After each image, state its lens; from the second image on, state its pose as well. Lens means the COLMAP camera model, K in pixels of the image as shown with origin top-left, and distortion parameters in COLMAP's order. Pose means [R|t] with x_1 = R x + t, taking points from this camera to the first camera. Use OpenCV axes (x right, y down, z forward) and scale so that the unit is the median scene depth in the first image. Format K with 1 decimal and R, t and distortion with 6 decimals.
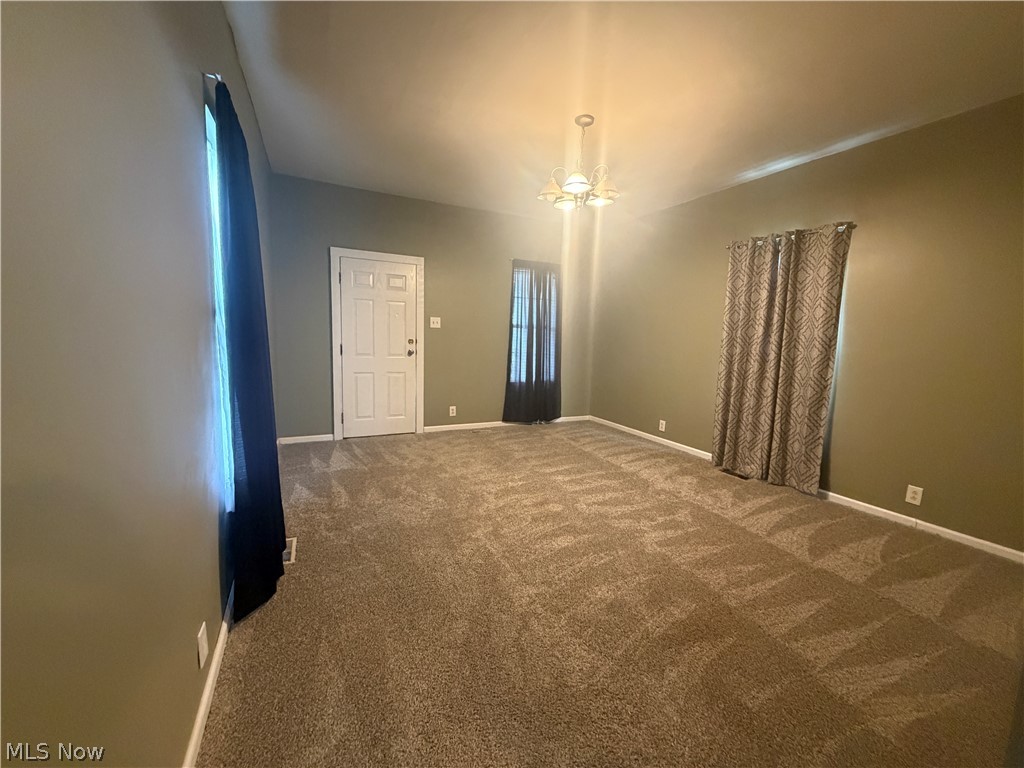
lens RADIAL K [[411.1, 0, 512.6], [0, 411.1, 382.7], [0, 0, 1]] dist [0.002046, -0.000321]
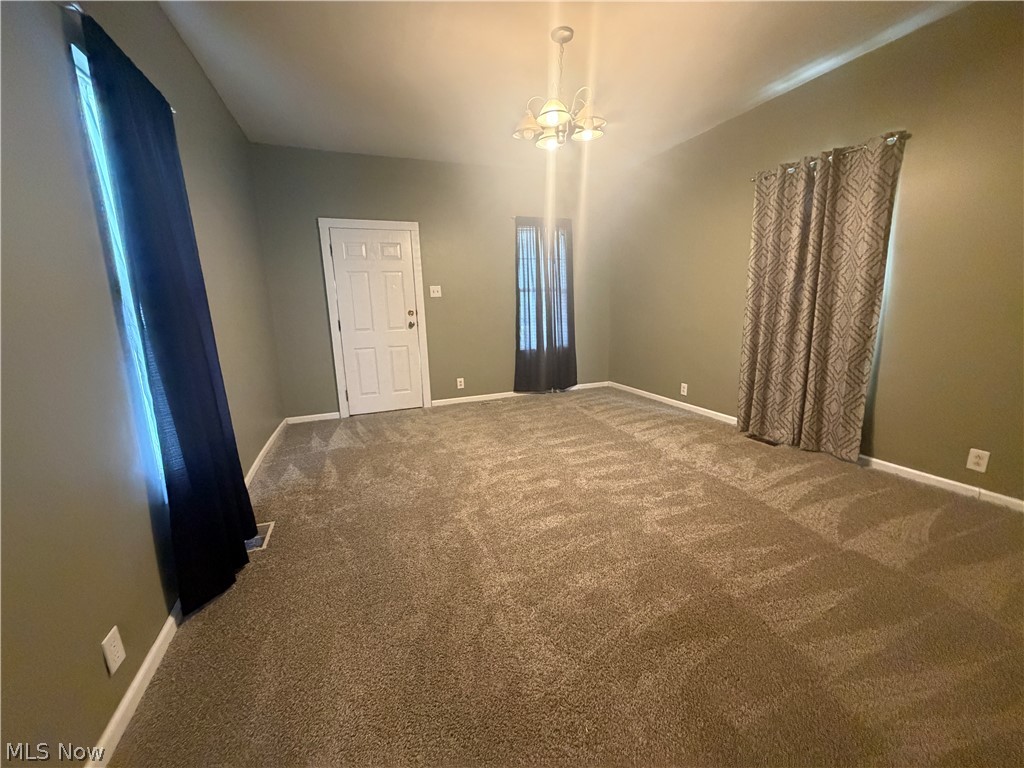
lens RADIAL K [[411.1, 0, 512.5], [0, 411.1, 382.9], [0, 0, 1]] dist [0.002046, -0.000321]
pose [[0.994677, -0.043917, -0.093219, 0.117386], [0.050807, 0.996047, 0.072869, 0.006709], [0.089650, -0.077217, 0.992976, 0.094155]]
